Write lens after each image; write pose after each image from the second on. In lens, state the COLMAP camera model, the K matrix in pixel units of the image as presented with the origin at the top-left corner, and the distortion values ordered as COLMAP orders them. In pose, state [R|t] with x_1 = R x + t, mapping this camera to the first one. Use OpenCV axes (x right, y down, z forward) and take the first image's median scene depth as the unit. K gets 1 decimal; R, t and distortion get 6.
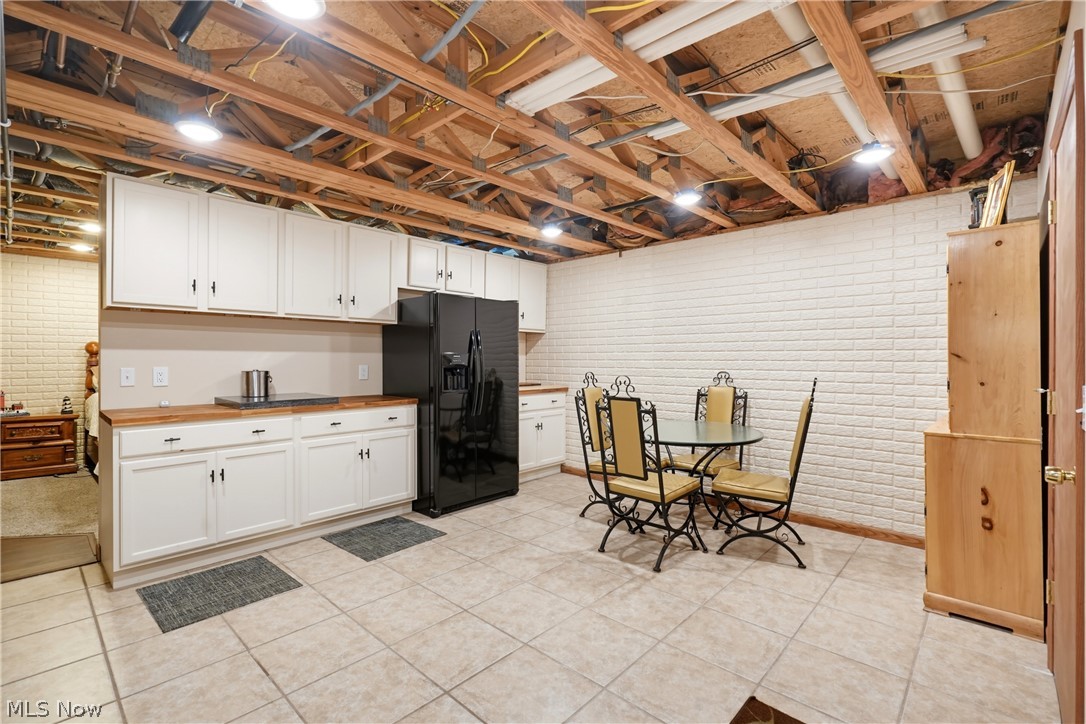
lens RADIAL K [[495.4, 0, 548.4], [0, 495.4, 357.9], [0, 0, 1]] dist [-0.011690, 0.001133]
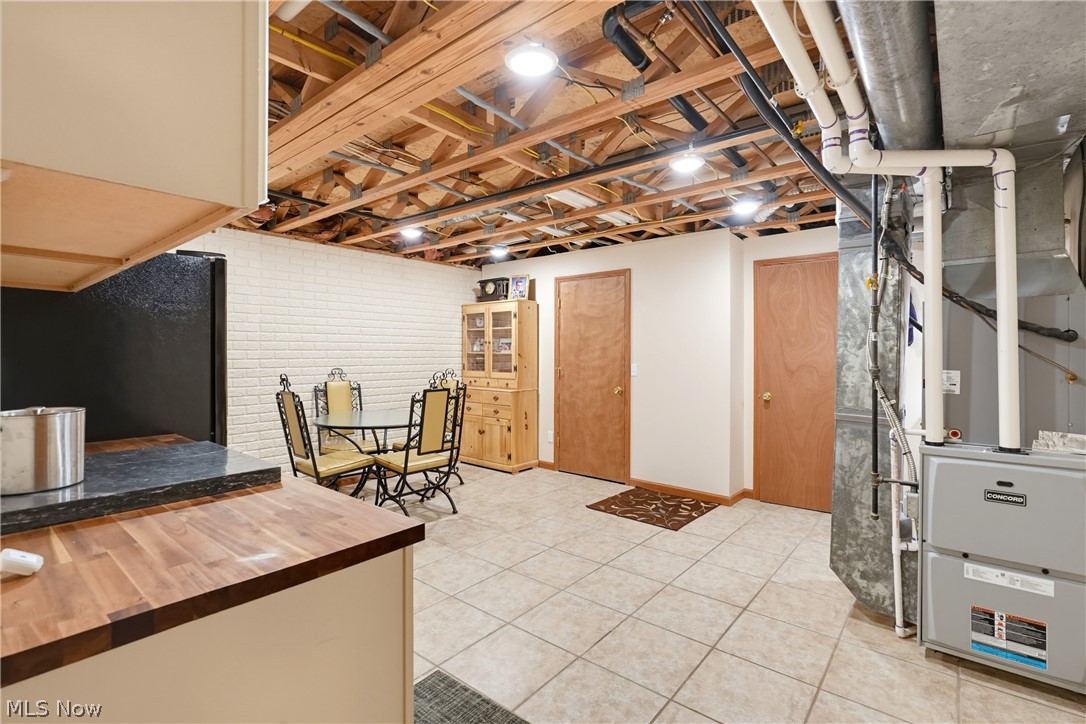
lens RADIAL K [[495.4, 0, 563.1], [0, 495.4, 347.3], [0, 0, 1]] dist [-0.011690, 0.001133]
pose [[-0.076363, 0.003338, 0.997075, -1.280587], [-0.000440, 0.999994, -0.003382, -0.025794], [-0.997080, -0.000697, -0.076361, 0.882068]]
